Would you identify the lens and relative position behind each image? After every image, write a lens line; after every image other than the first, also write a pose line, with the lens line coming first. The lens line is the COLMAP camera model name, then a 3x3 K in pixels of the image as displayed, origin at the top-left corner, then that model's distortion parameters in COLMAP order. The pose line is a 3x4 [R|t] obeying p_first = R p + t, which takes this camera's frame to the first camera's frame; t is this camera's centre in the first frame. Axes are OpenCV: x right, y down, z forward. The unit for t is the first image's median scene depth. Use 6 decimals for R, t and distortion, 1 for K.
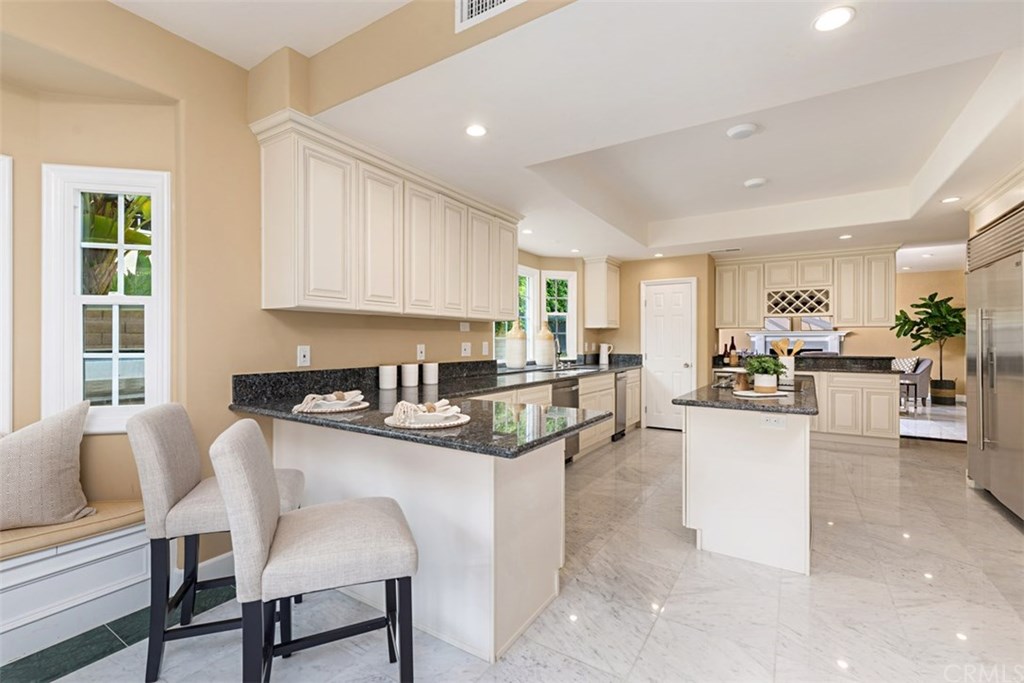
lens RADIAL K [[446.3, 0, 508.3], [0, 446.3, 340.8], [0, 0, 1]] dist [0.004967, -0.000457]
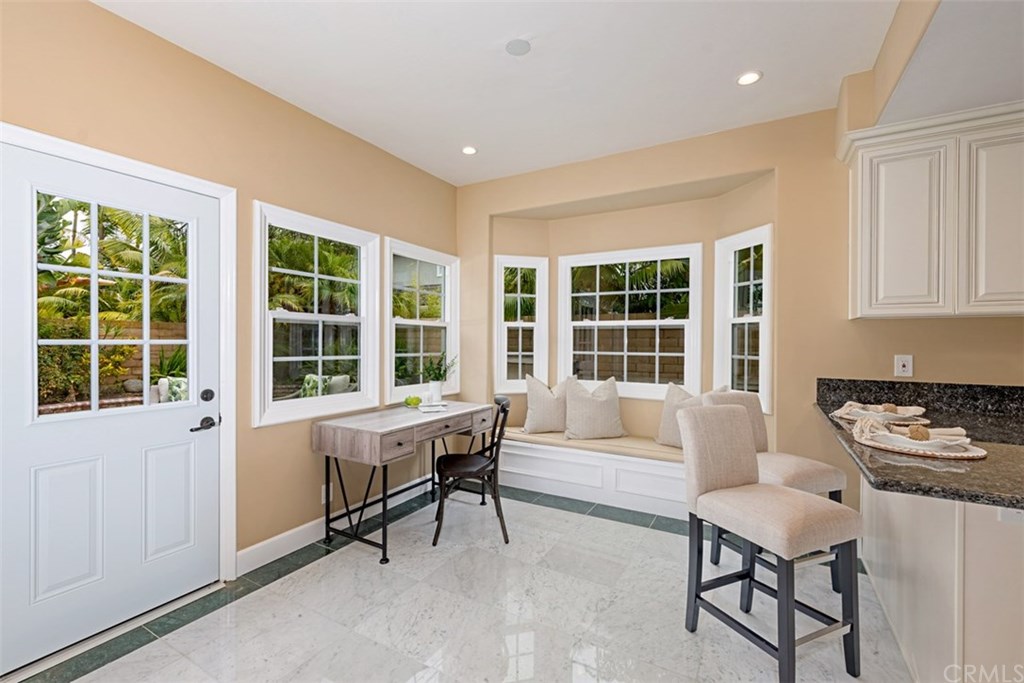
lens RADIAL K [[446.3, 0, 499.4], [0, 446.3, 346.7], [0, 0, 1]] dist [0.004967, -0.000457]
pose [[0.050402, 0.008337, -0.998694, 0.553849], [-0.010286, 0.999916, 0.007828, -0.006170], [0.998676, 0.009878, 0.050483, 0.118519]]
